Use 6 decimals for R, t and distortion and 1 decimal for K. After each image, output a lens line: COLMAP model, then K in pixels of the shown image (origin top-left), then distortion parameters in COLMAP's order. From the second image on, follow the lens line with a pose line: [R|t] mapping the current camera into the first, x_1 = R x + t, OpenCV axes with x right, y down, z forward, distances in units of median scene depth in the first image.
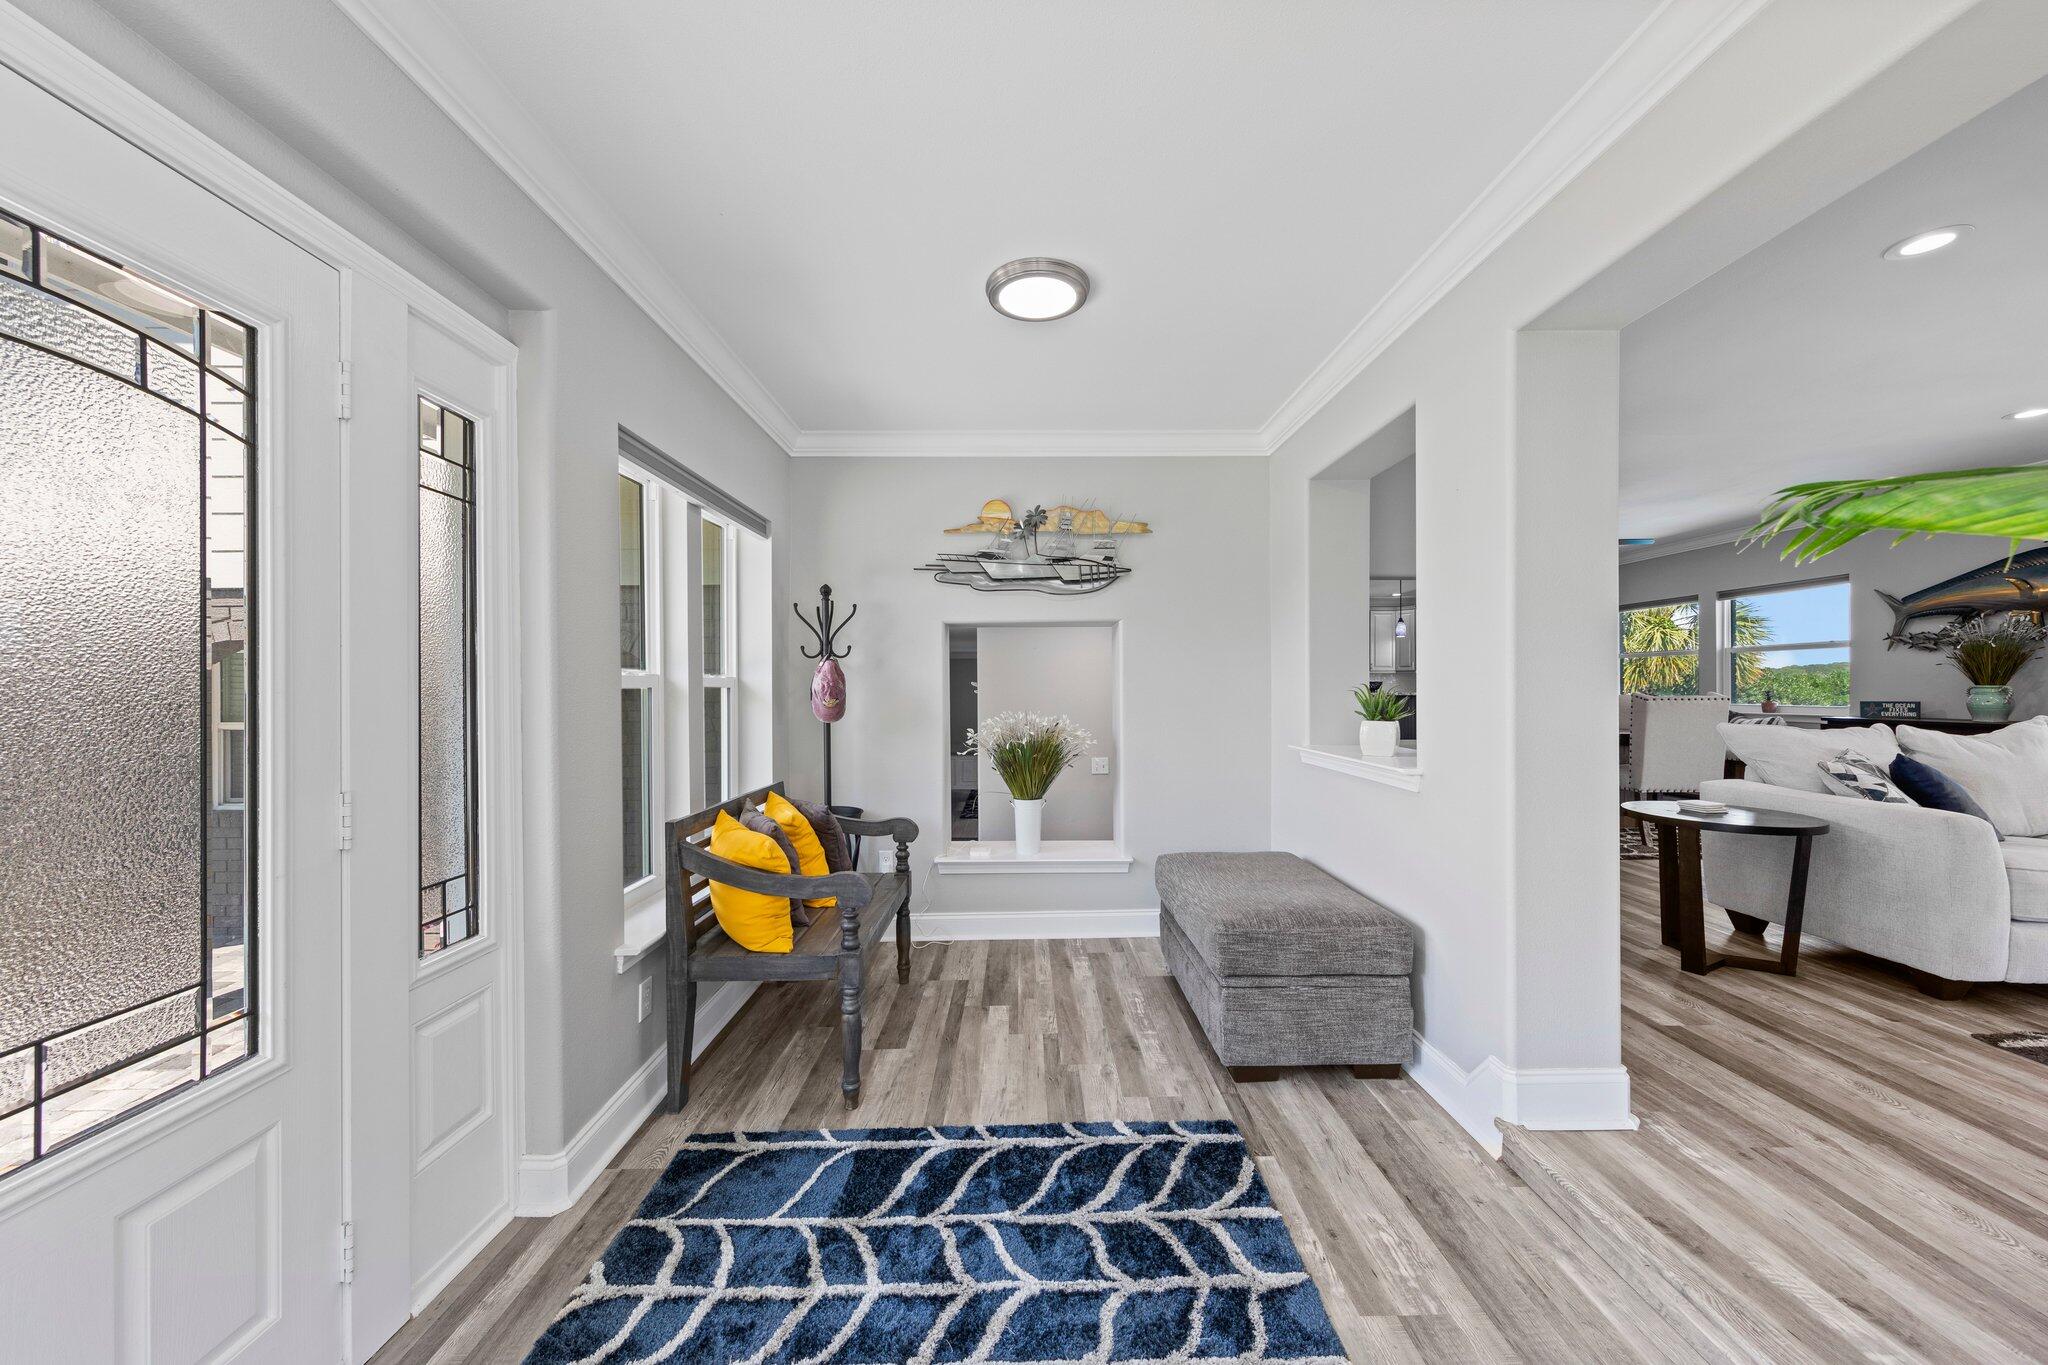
lens RADIAL K [[758.9, 0, 1038.0], [0, 758.9, 693.1], [0, 0, 1]] dist [0.003002, 0.001284]
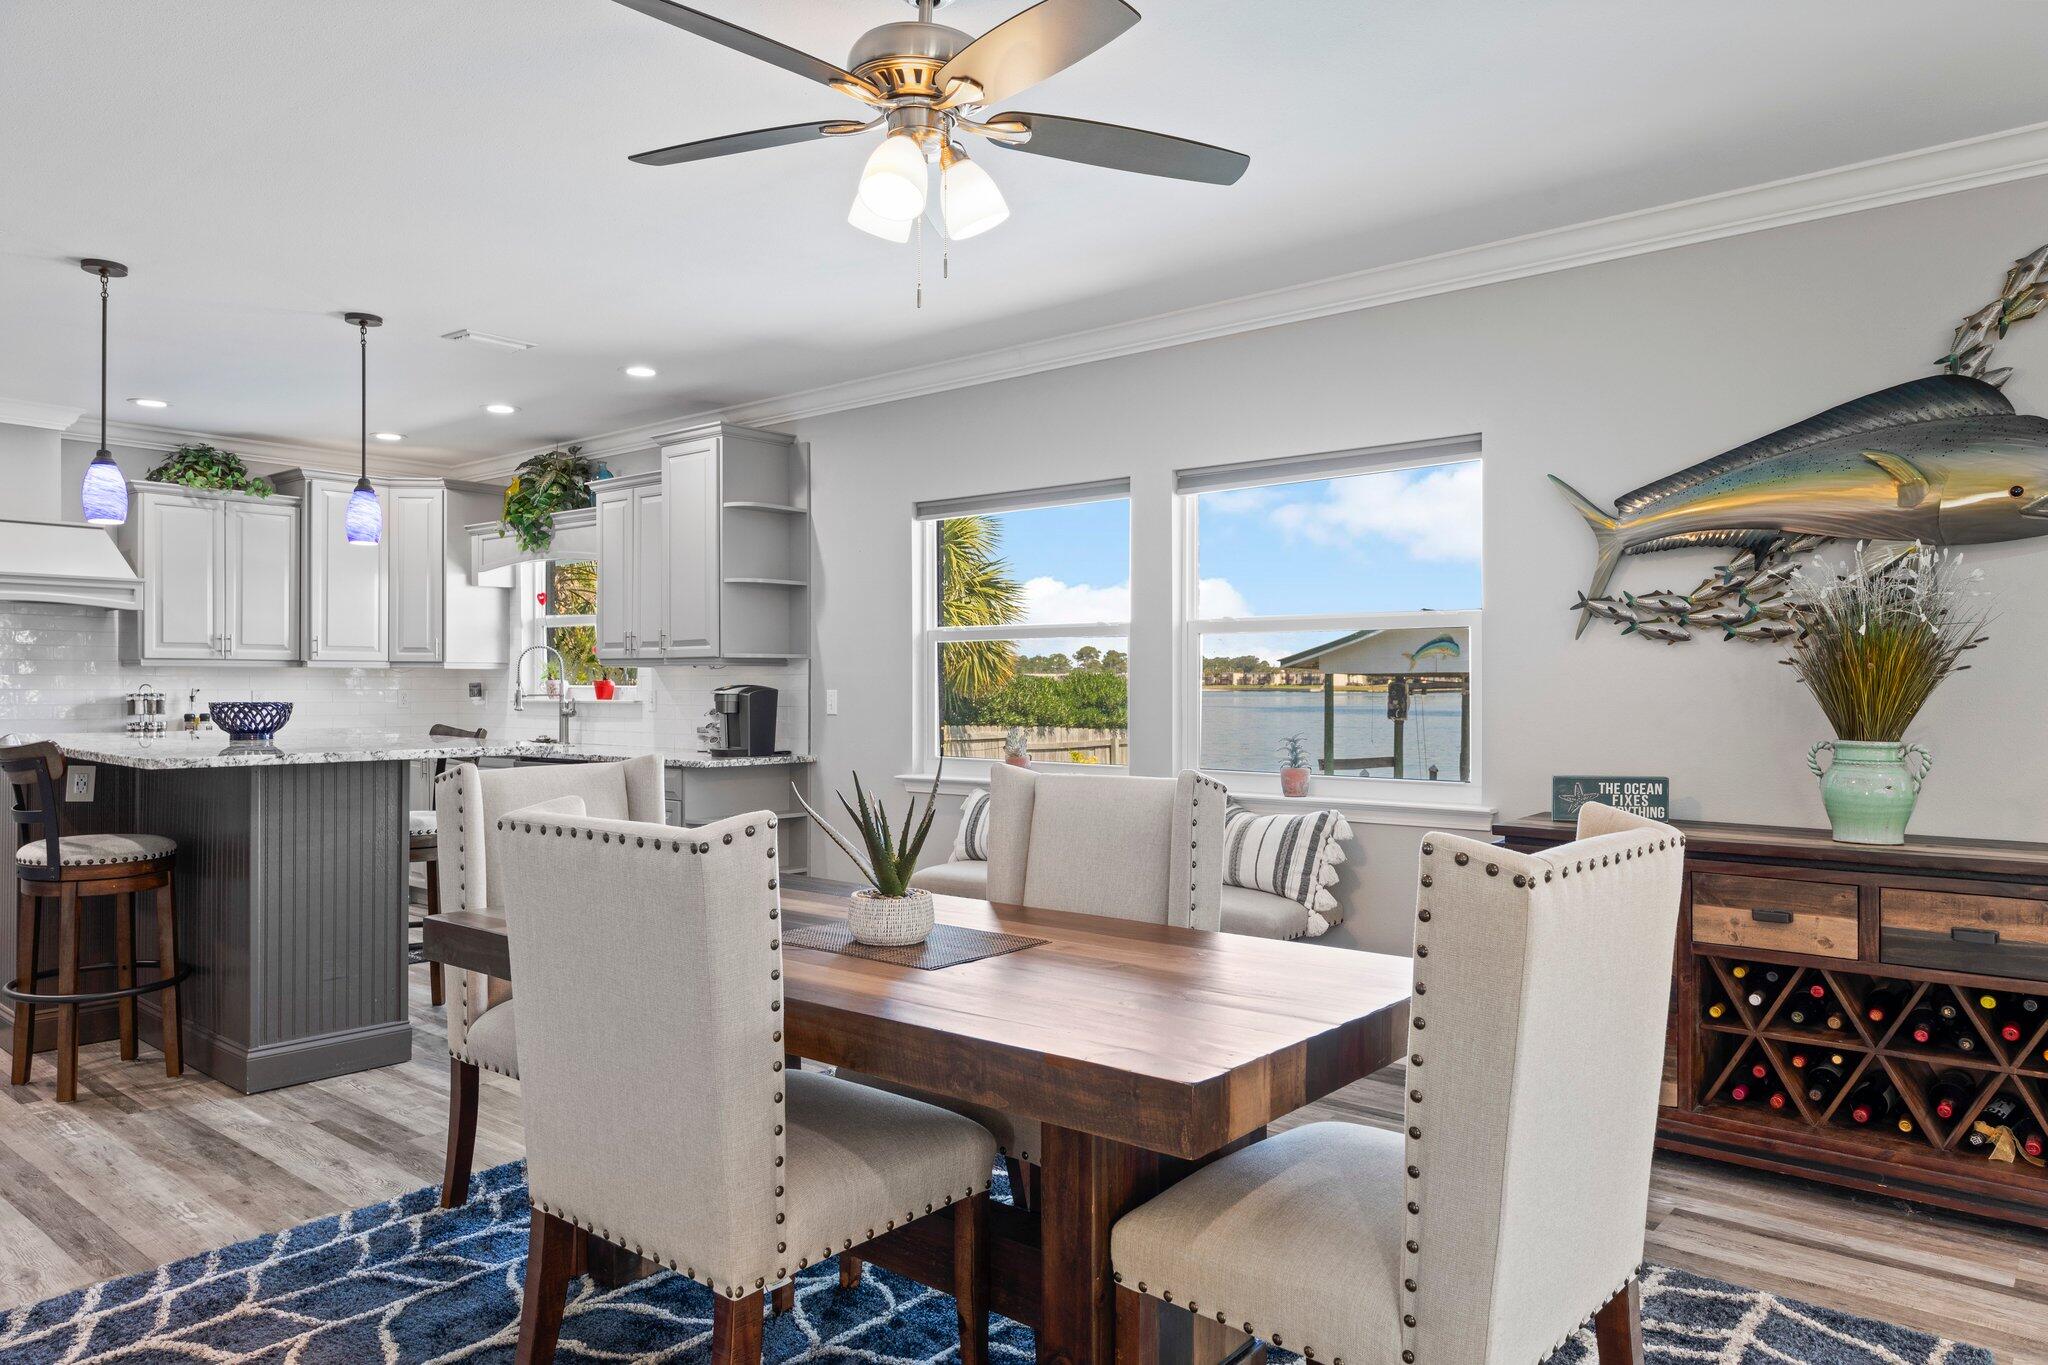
lens RADIAL K [[1335.0, 0, 1034.8], [0, 1335.0, 687.7], [0, 0, 1]] dist [0.006344, -0.001266]
pose [[0.667347, 0.004488, 0.744733, 0.481347], [-0.000822, 0.999986, -0.005290, -0.029857], [-0.744746, 0.002918, 0.667341, 0.831492]]
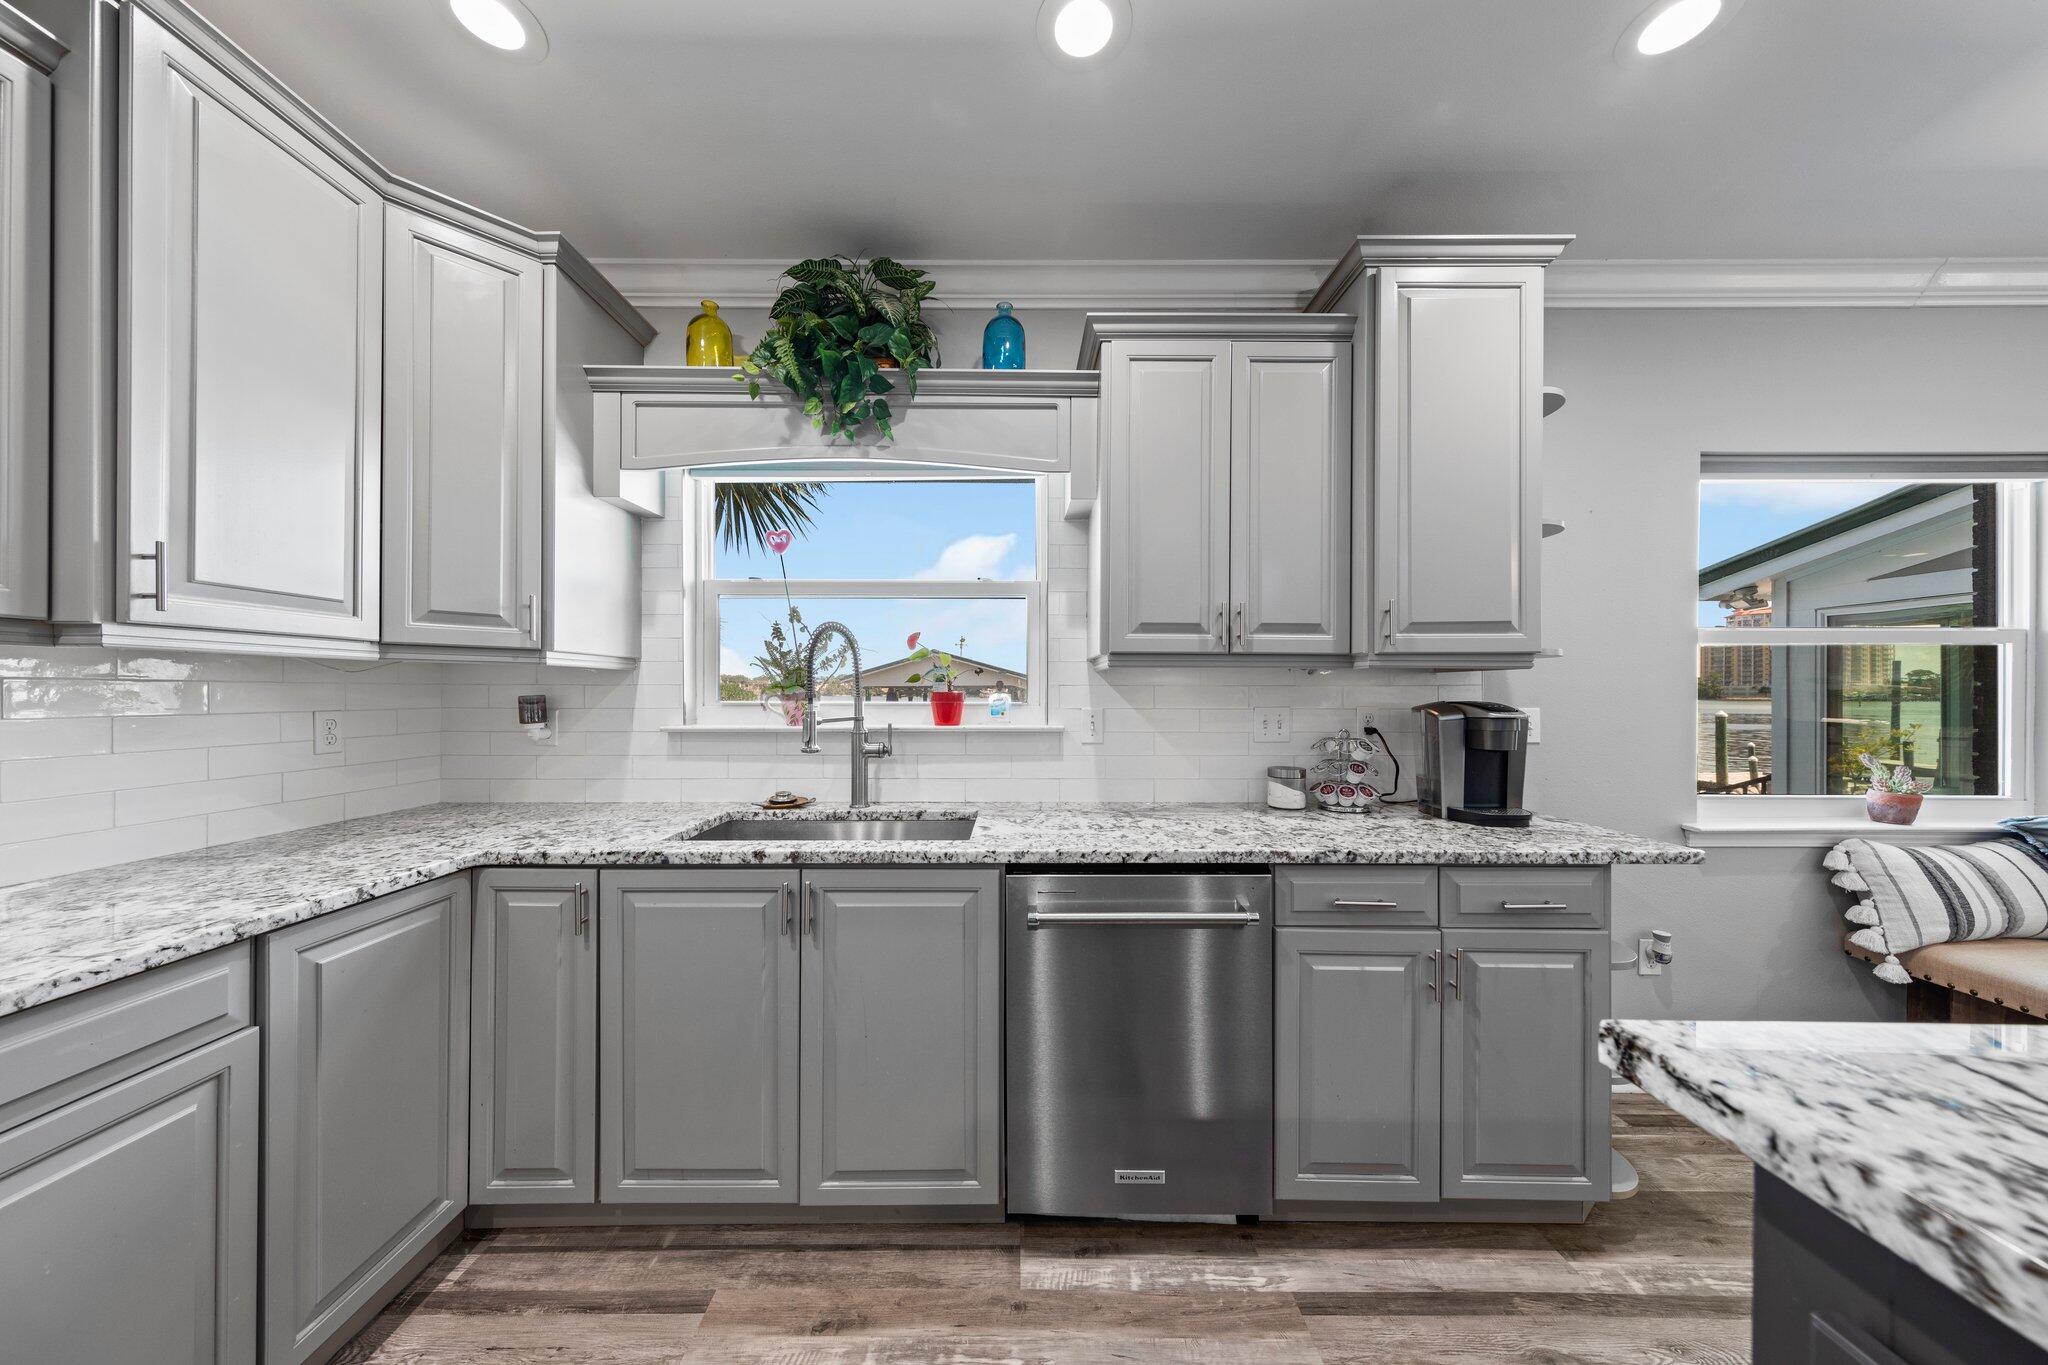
lens RADIAL K [[644.5, 0, 1011.8], [0, 644.5, 691.2], [0, 0, 1]] dist [0.010915, -0.001203]
pose [[0.043961, 0.007417, 0.999006, 0.820664], [0.002104, 0.999970, -0.007517, -0.041802], [-0.999031, 0.002433, 0.043944, 2.012375]]
